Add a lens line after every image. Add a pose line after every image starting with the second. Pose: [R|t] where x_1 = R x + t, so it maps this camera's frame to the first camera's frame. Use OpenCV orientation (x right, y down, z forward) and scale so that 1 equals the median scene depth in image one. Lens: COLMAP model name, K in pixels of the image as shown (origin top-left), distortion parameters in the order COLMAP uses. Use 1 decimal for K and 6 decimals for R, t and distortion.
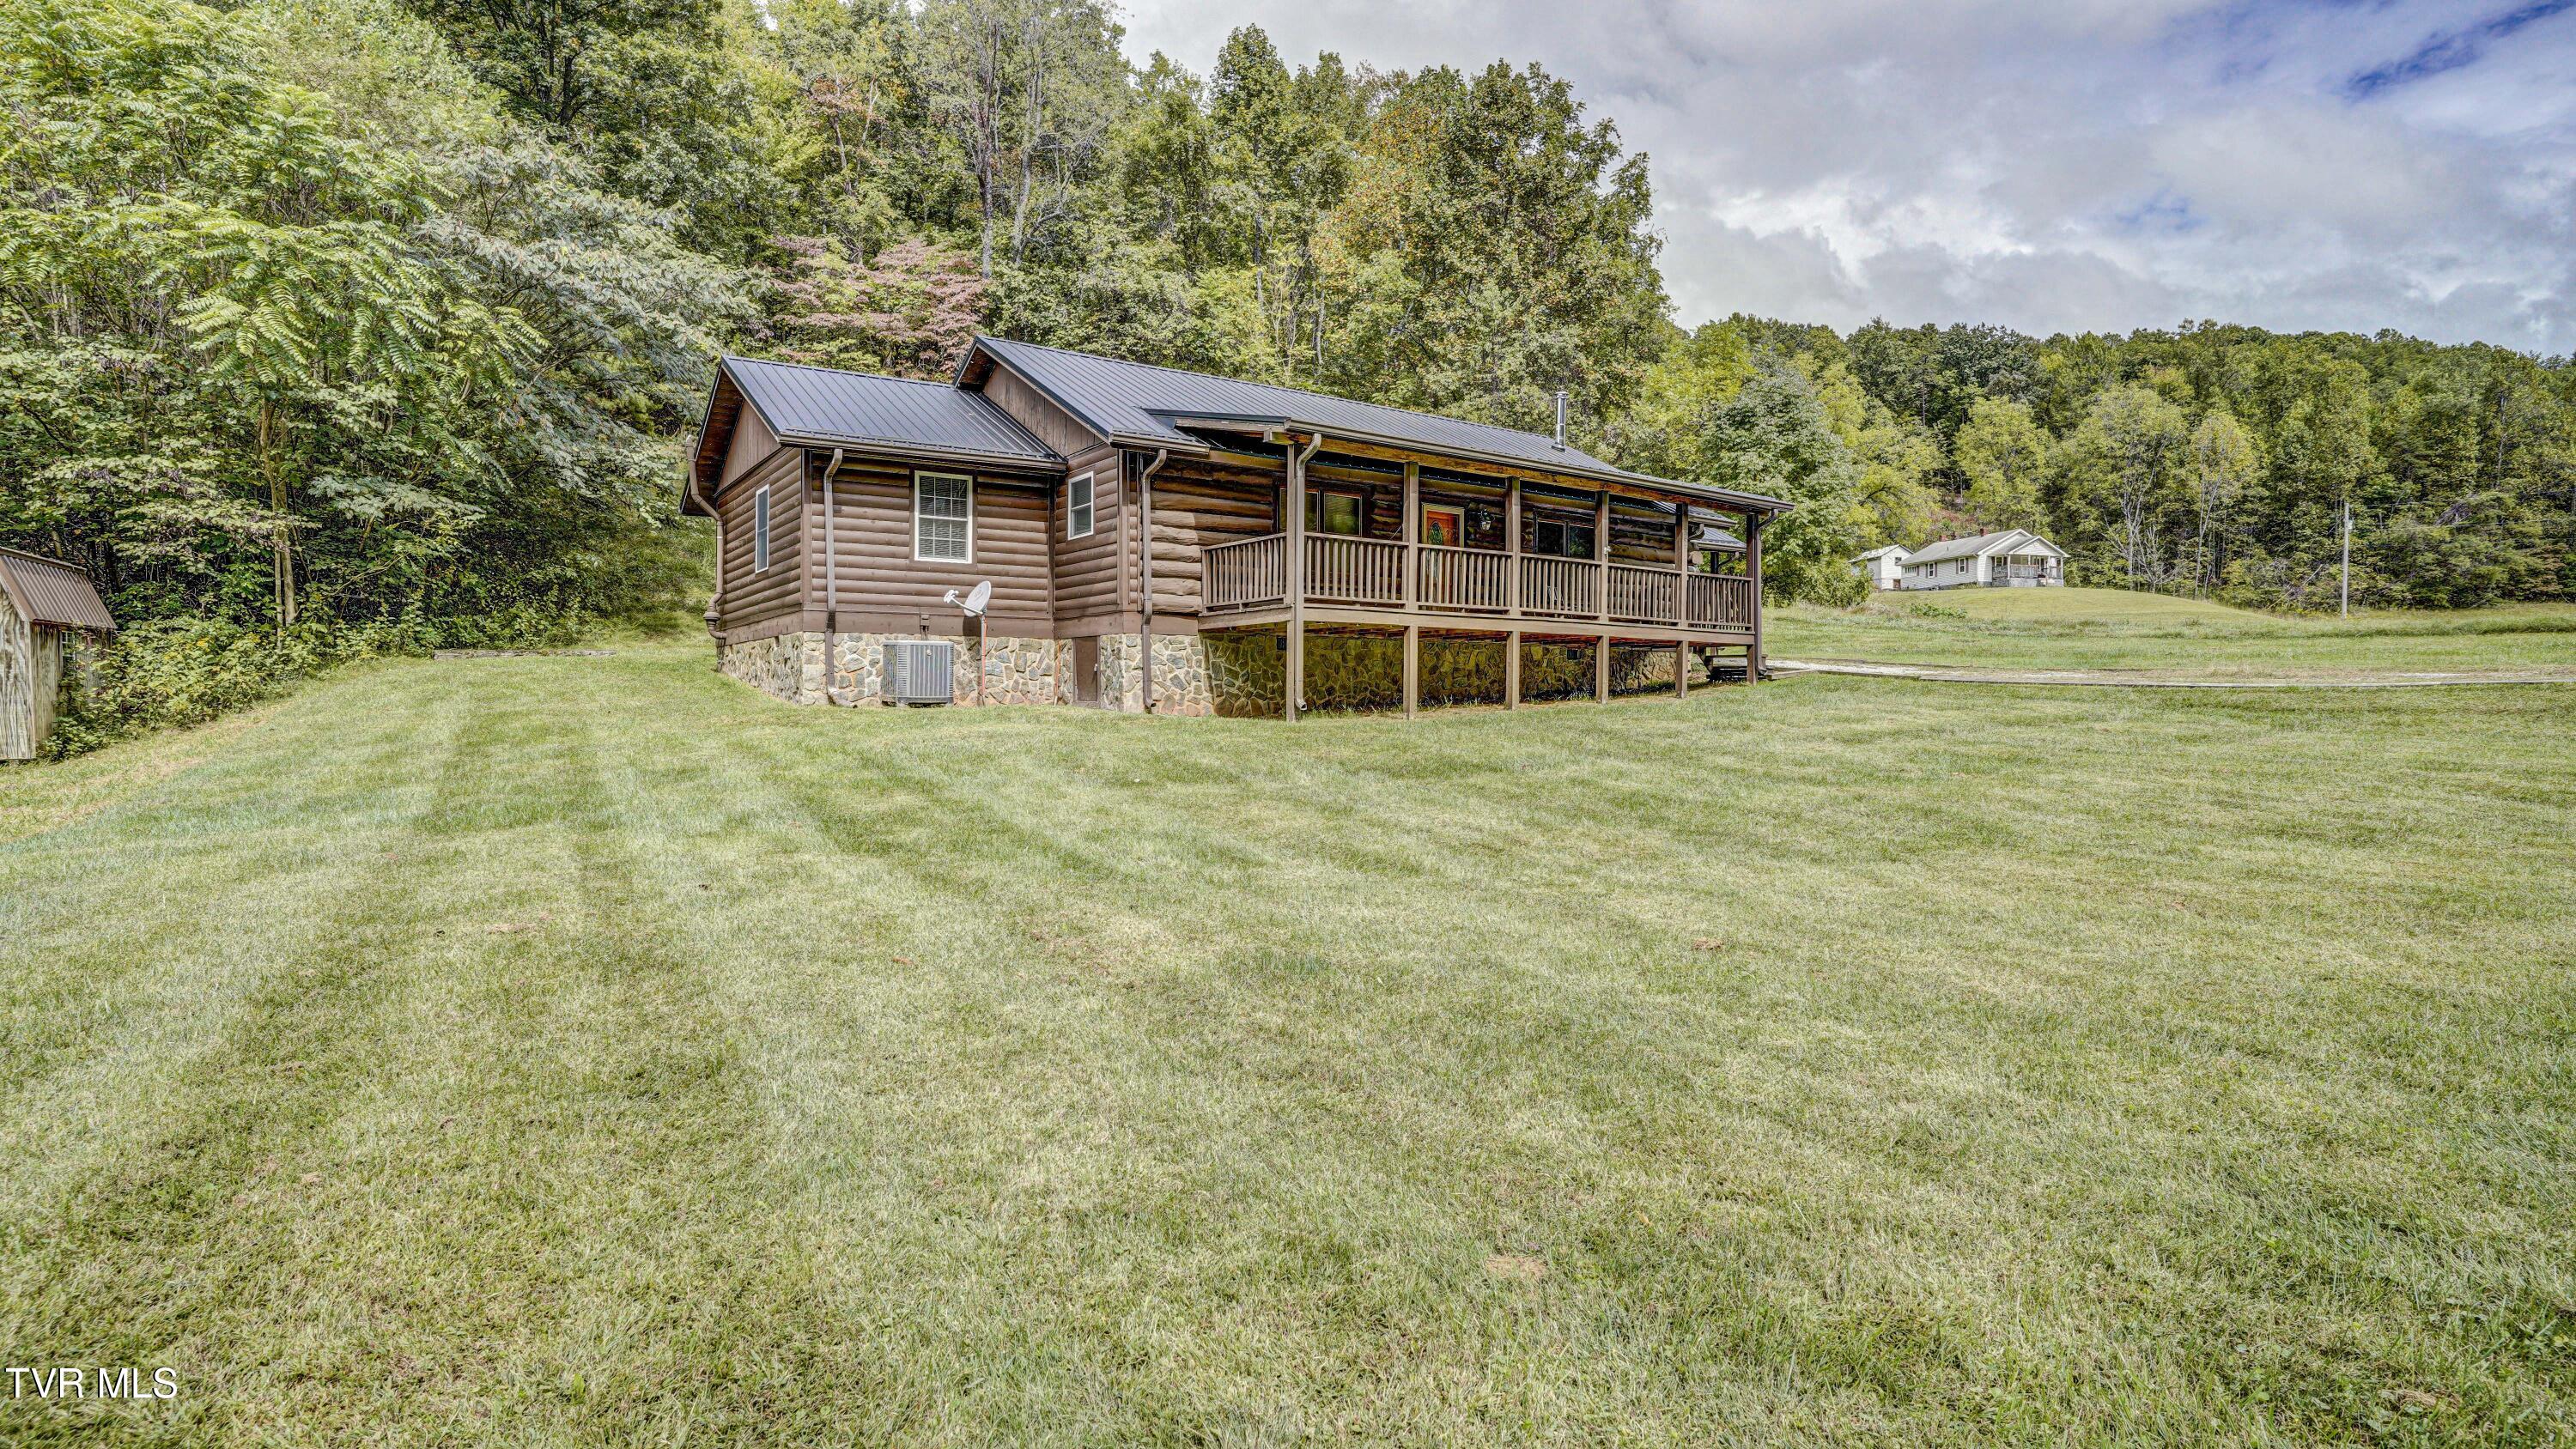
lens RADIAL K [[1272.8, 0, 1297.1], [0, 1272.8, 720.1], [0, 0, 1]] dist [-0.078281, 0.036500]
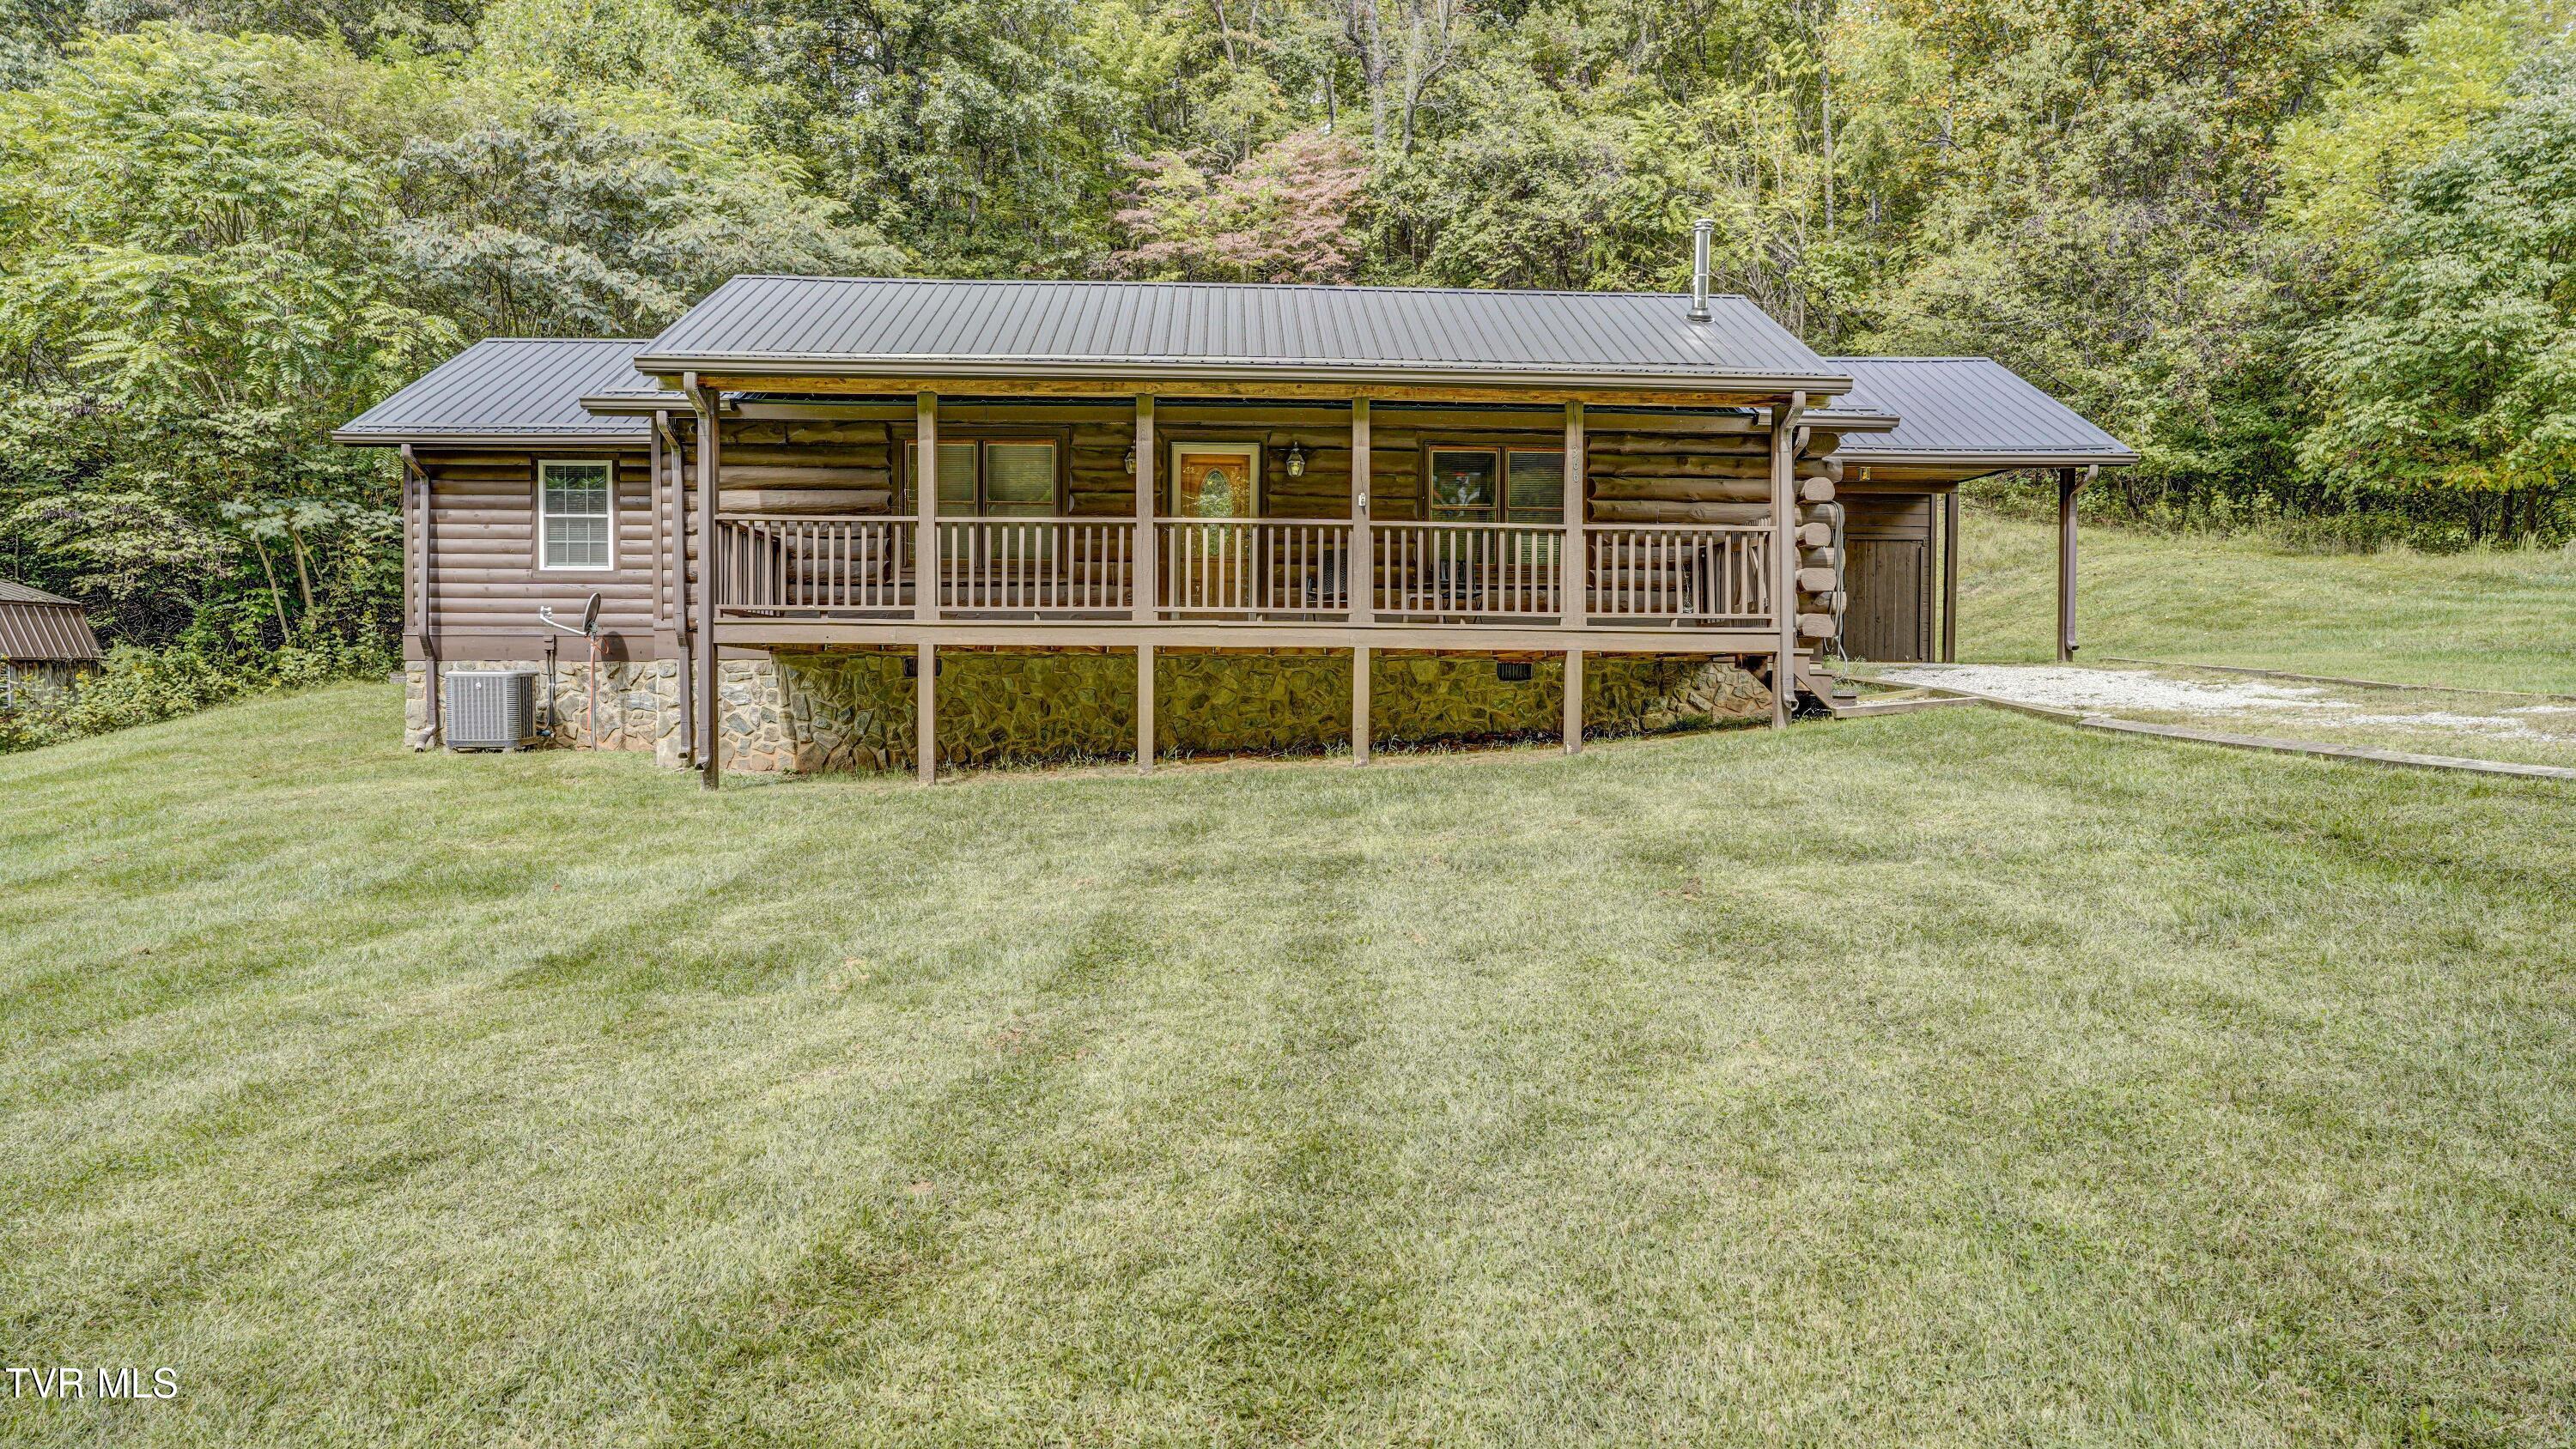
lens RADIAL K [[1587.1, 0, 1288.0], [0, 1587.1, 724.5], [0, 0, 1]] dist [-0.002566, -0.000359]
pose [[0.843938, 0.012302, -0.536299, 0.597546], [-0.009386, 0.999923, 0.008167, -0.035782], [0.536358, -0.001859, 0.843988, 0.355988]]
